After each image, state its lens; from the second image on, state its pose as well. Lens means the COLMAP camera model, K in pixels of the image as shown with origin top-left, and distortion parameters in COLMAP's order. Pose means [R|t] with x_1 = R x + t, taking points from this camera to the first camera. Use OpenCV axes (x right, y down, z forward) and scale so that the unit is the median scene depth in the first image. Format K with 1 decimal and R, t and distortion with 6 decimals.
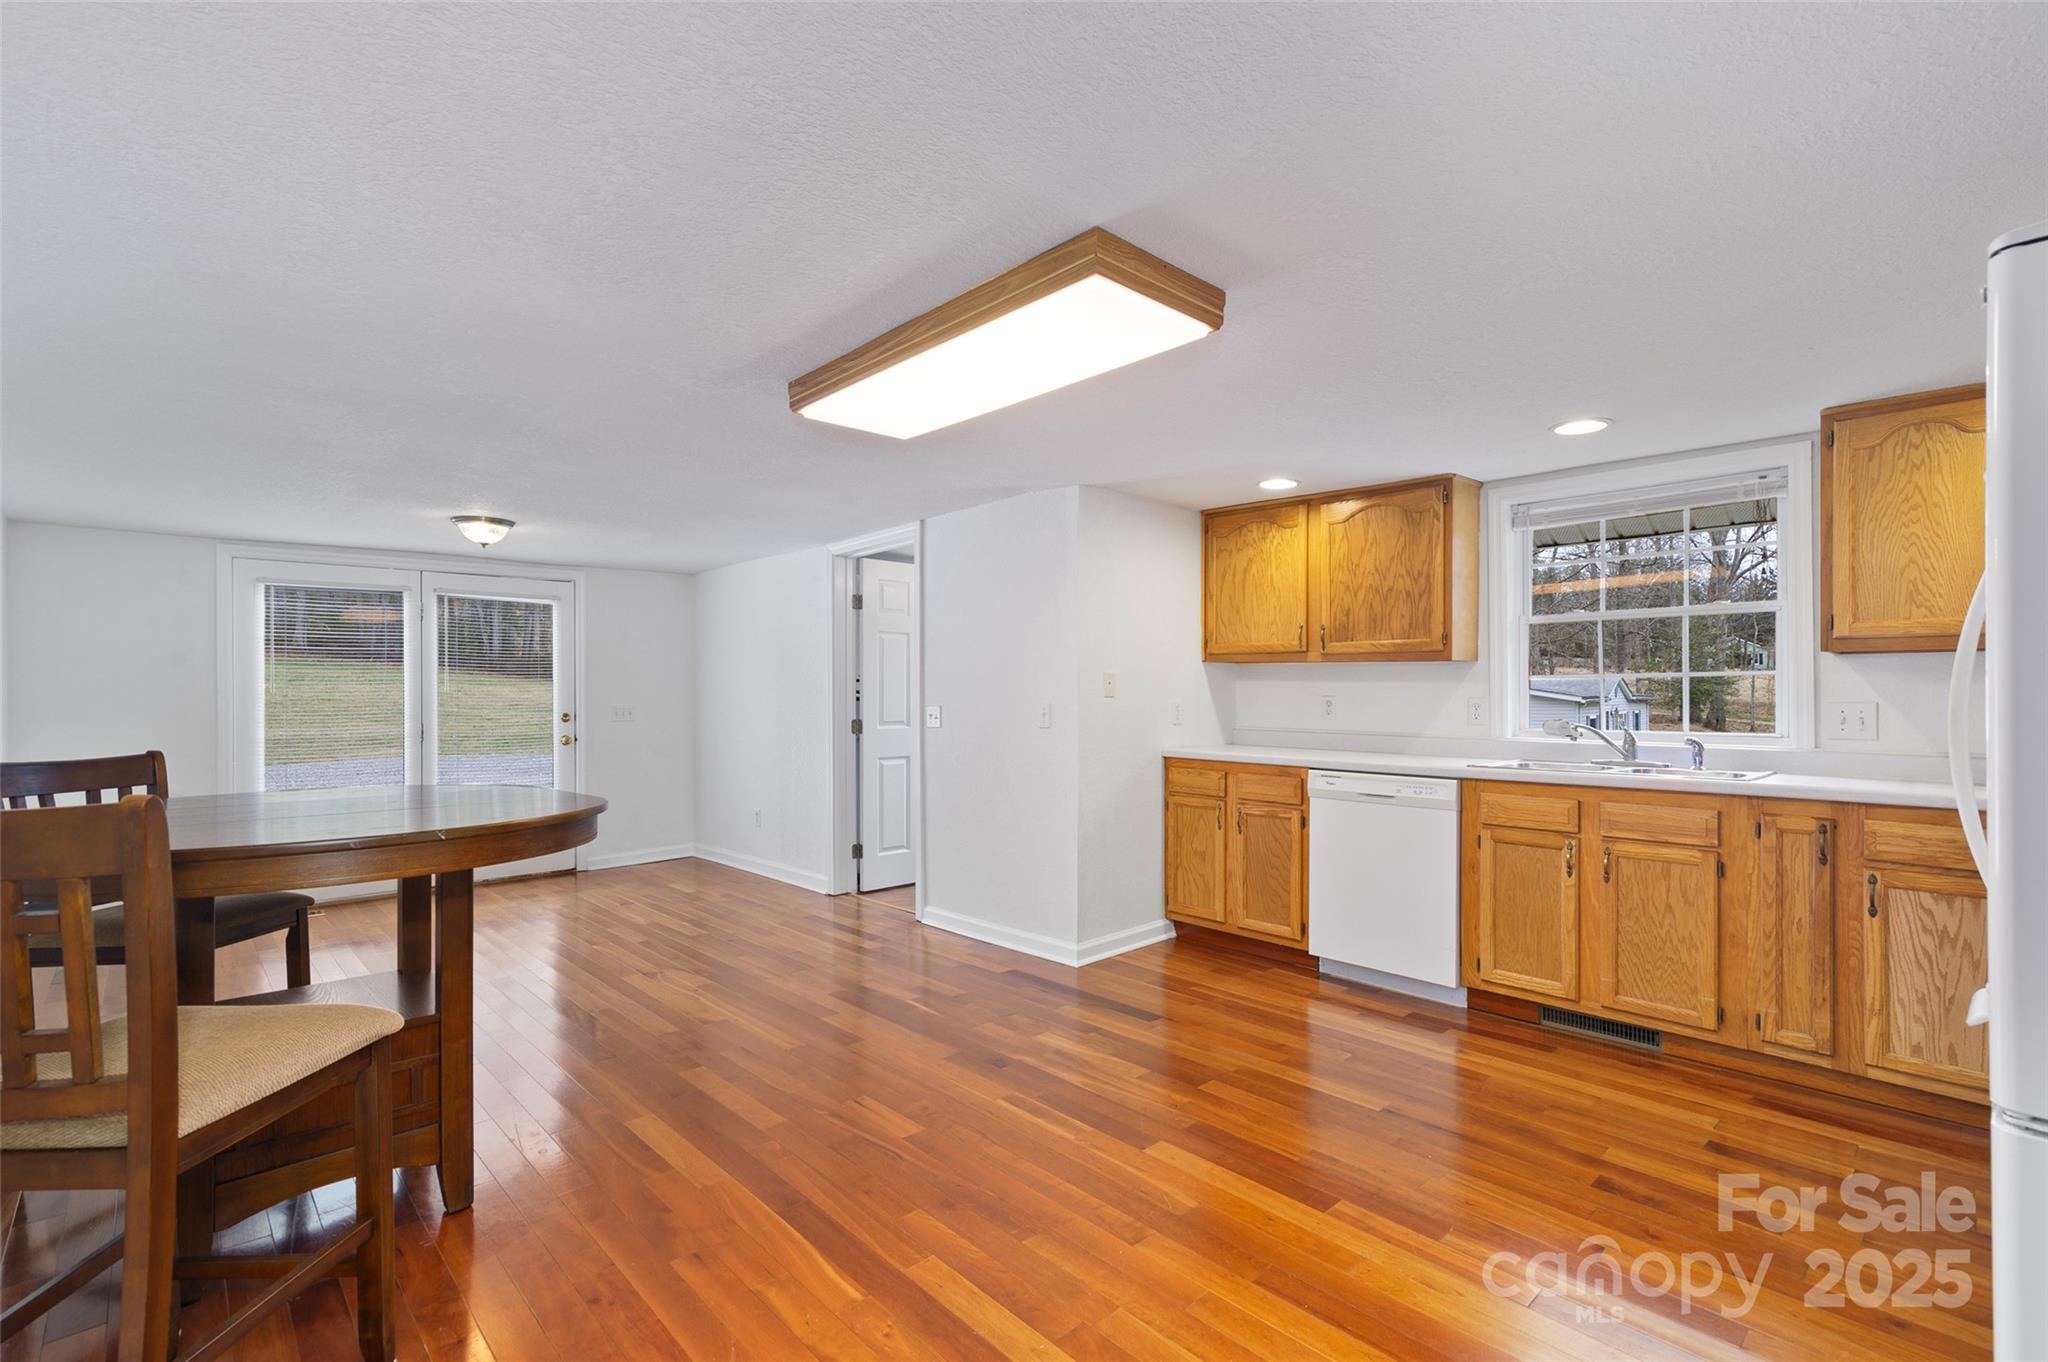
lens RADIAL K [[929.1, 0, 1029.4], [0, 929.1, 677.5], [0, 0, 1]] dist [0.012754, 0.000882]
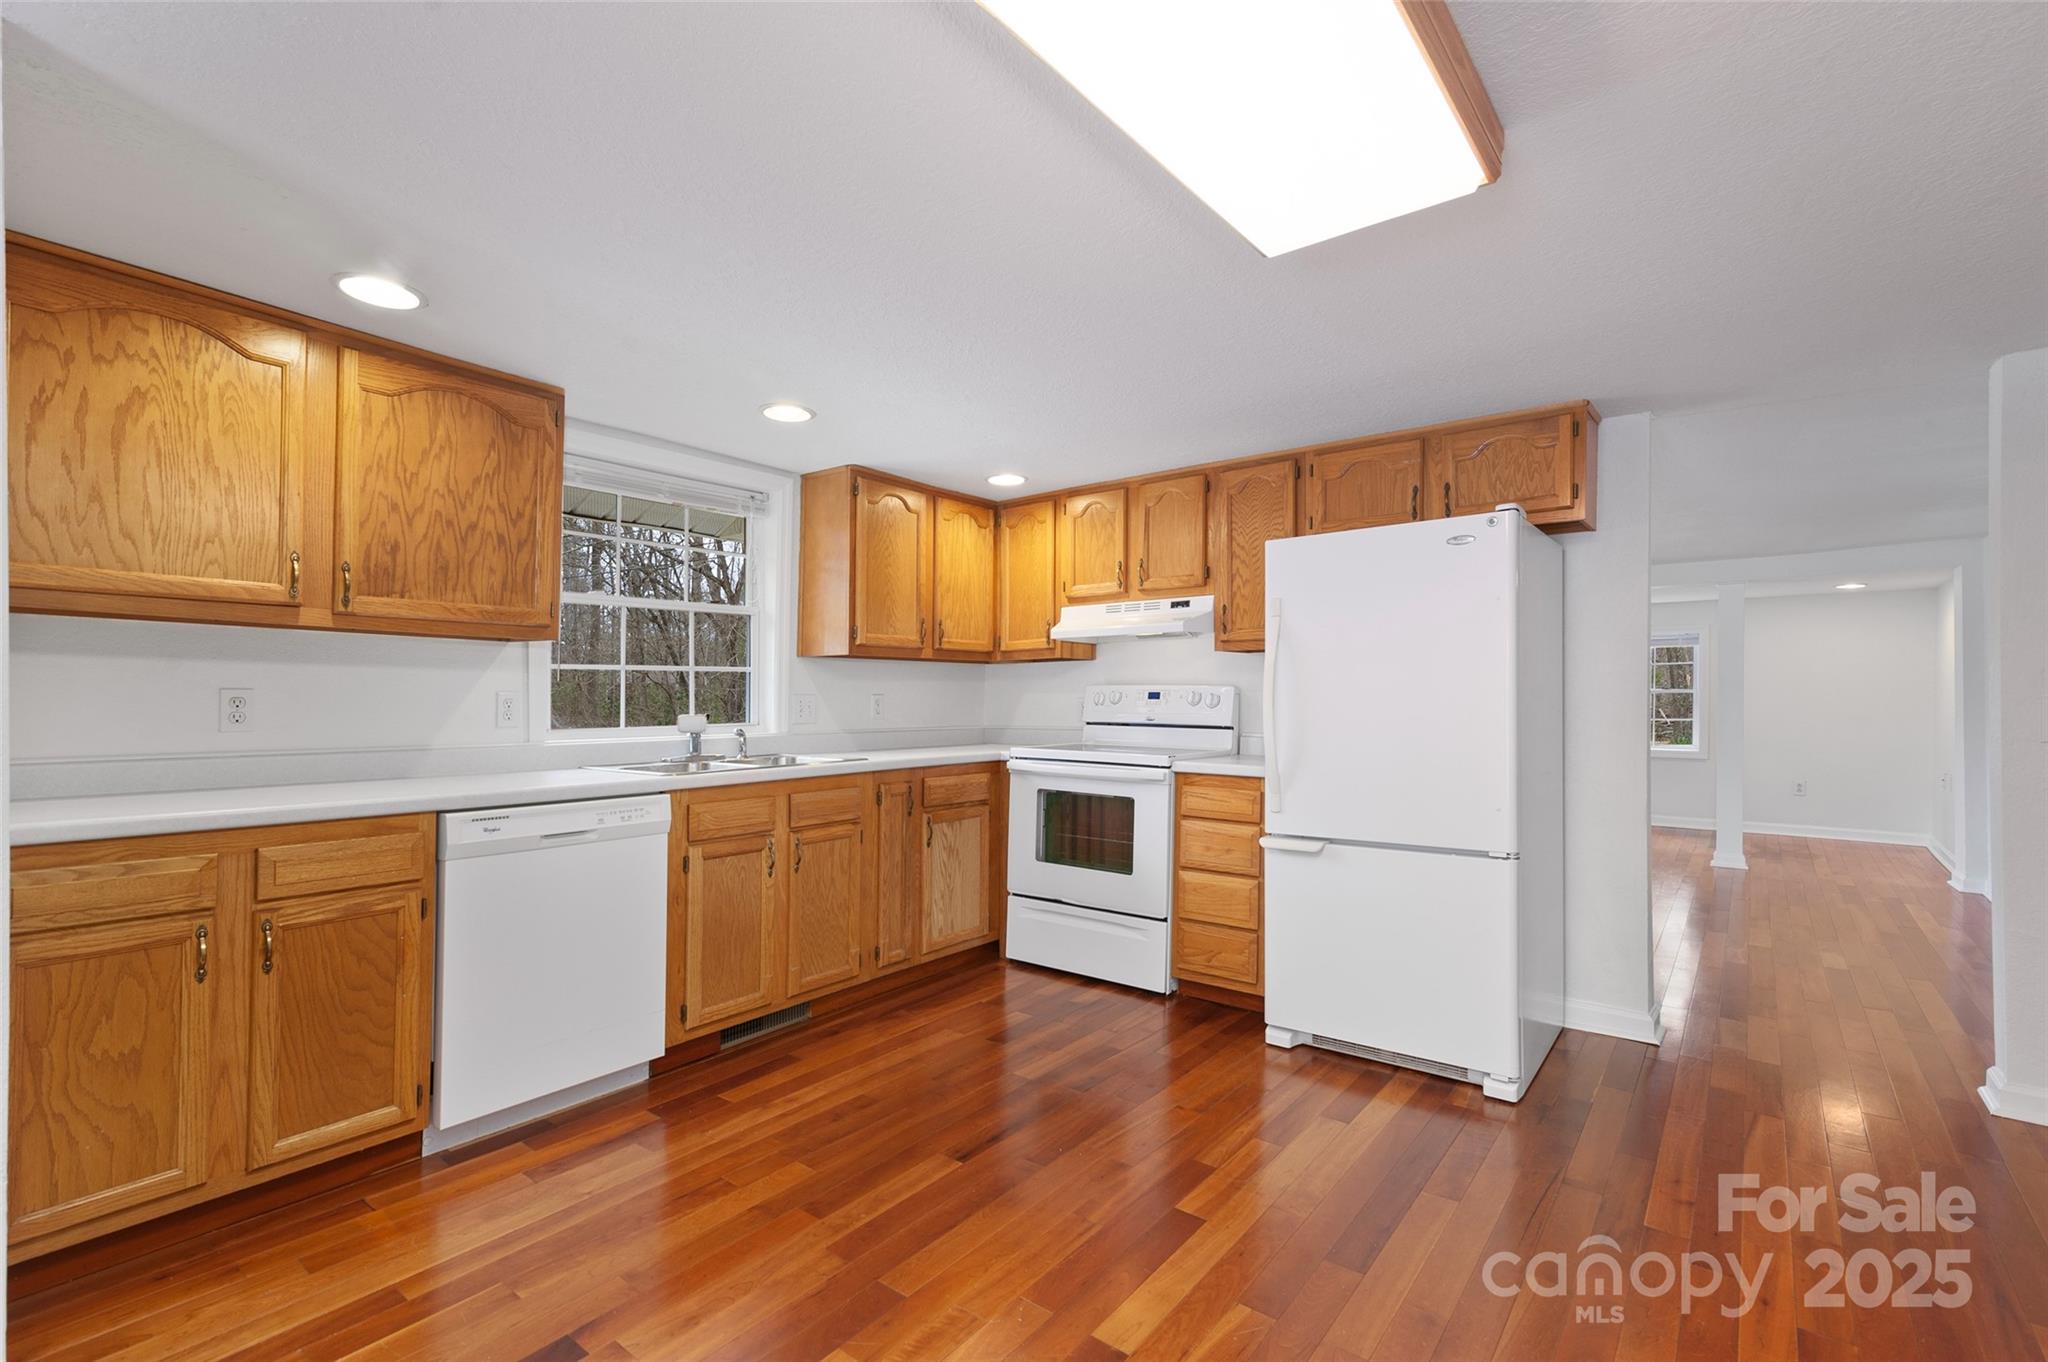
lens RADIAL K [[929.1, 0, 1029.2], [0, 929.1, 690.7], [0, 0, 1]] dist [0.012754, 0.000882]
pose [[-0.156734, 0.001464, 0.987640, -0.332605], [-0.018531, 0.999819, -0.004423, 0.017384], [-0.987467, -0.018995, -0.156678, 0.725023]]
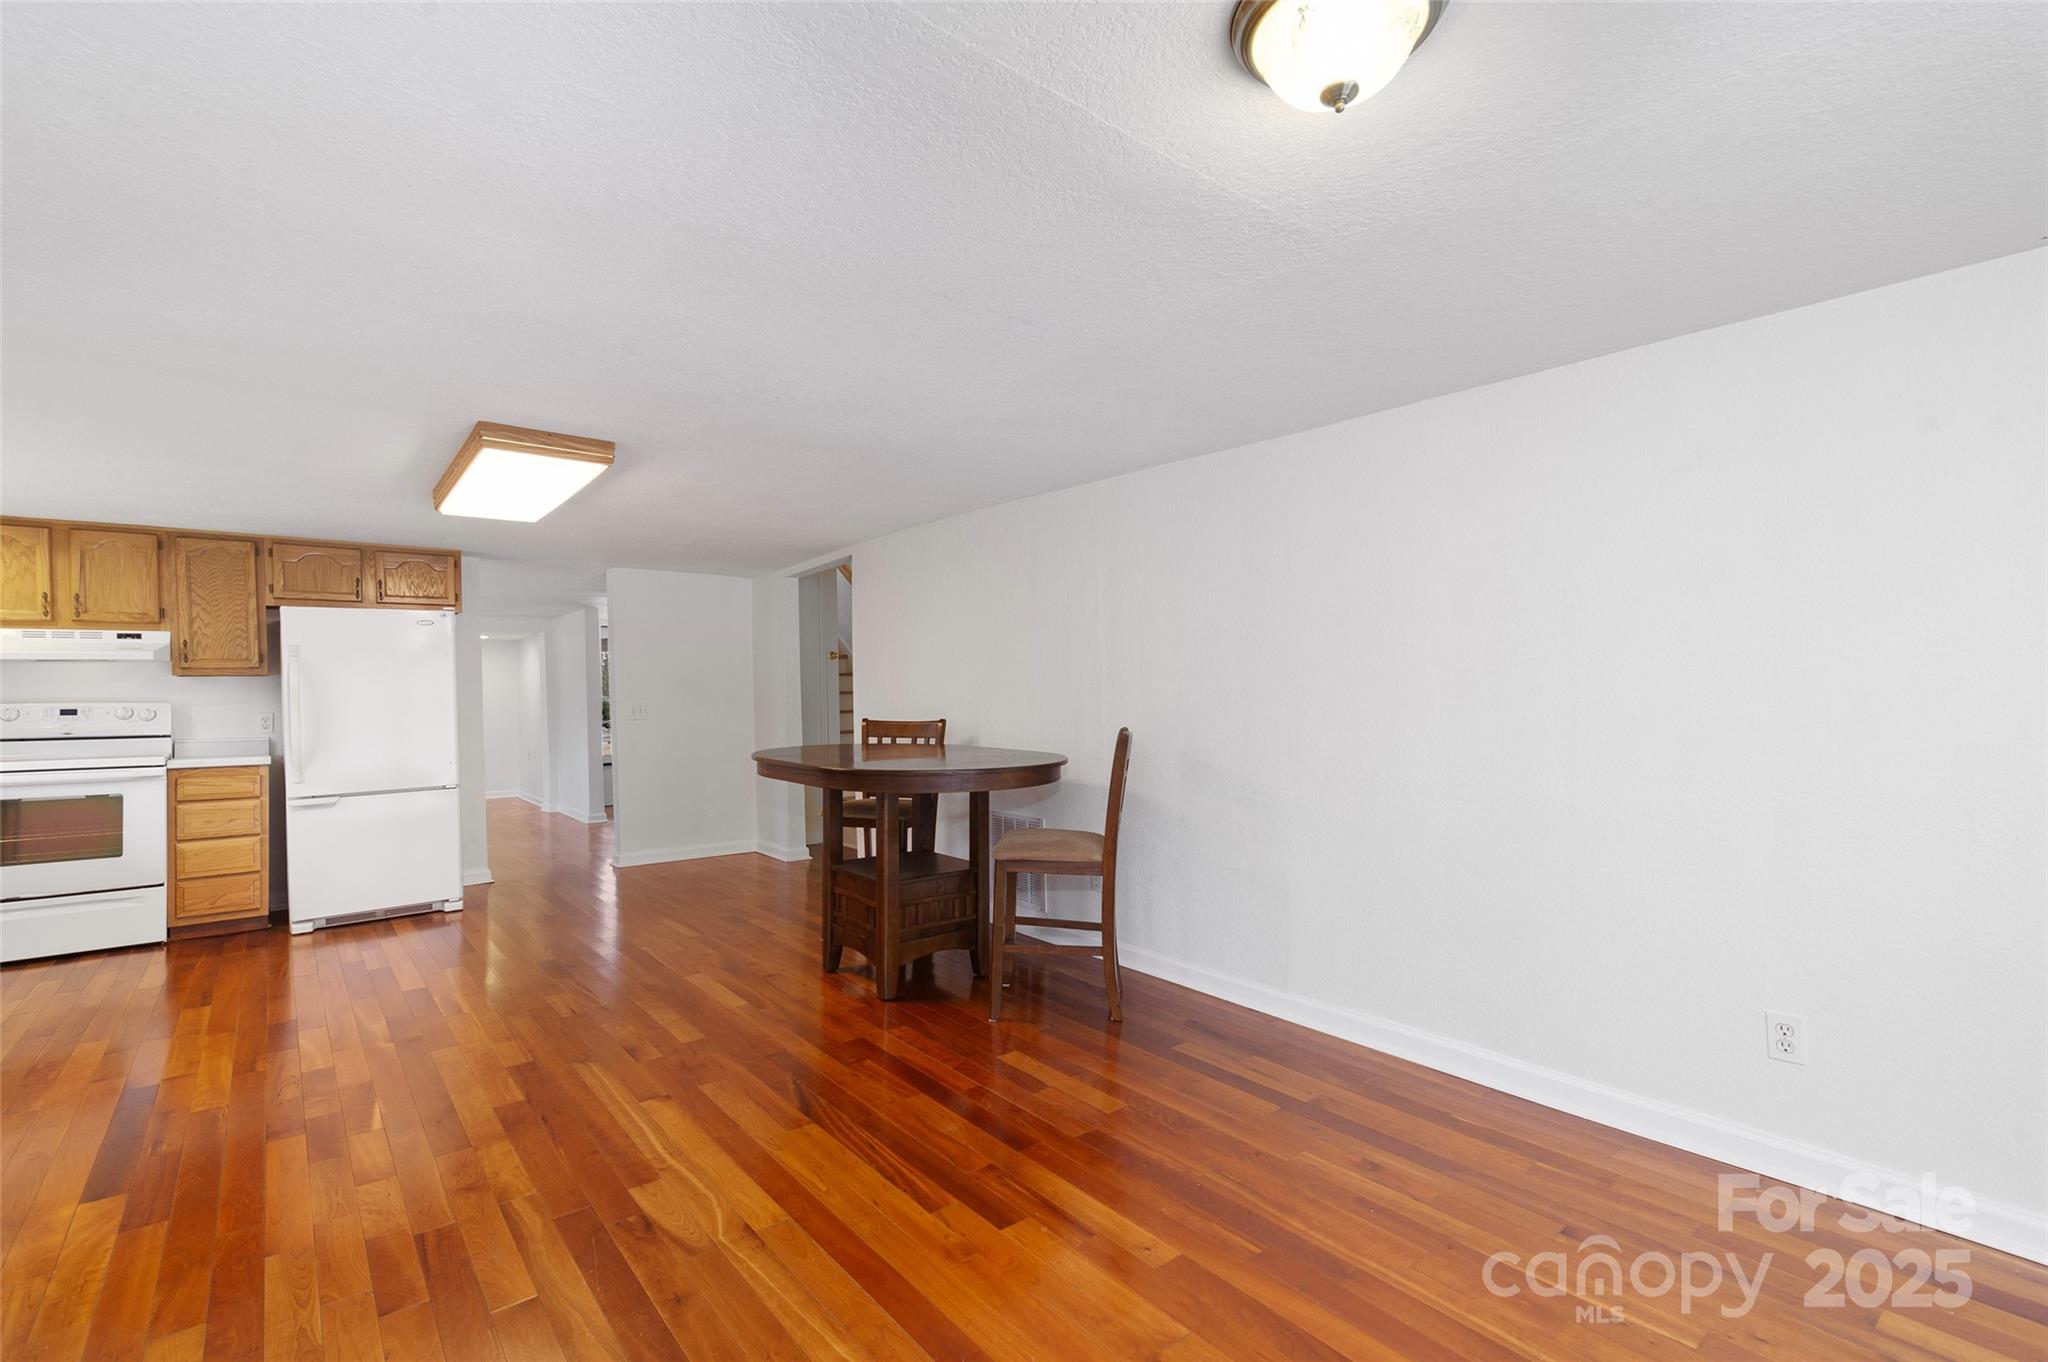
lens RADIAL K [[929.1, 0, 1021.2], [0, 929.1, 688.5], [0, 0, 1]] dist [0.012754, 0.000882]
pose [[-0.997780, 0.014202, 0.065068, -0.500196], [0.012623, 0.999618, -0.024606, 0.025227], [-0.065392, -0.023730, -0.997577, 1.219620]]
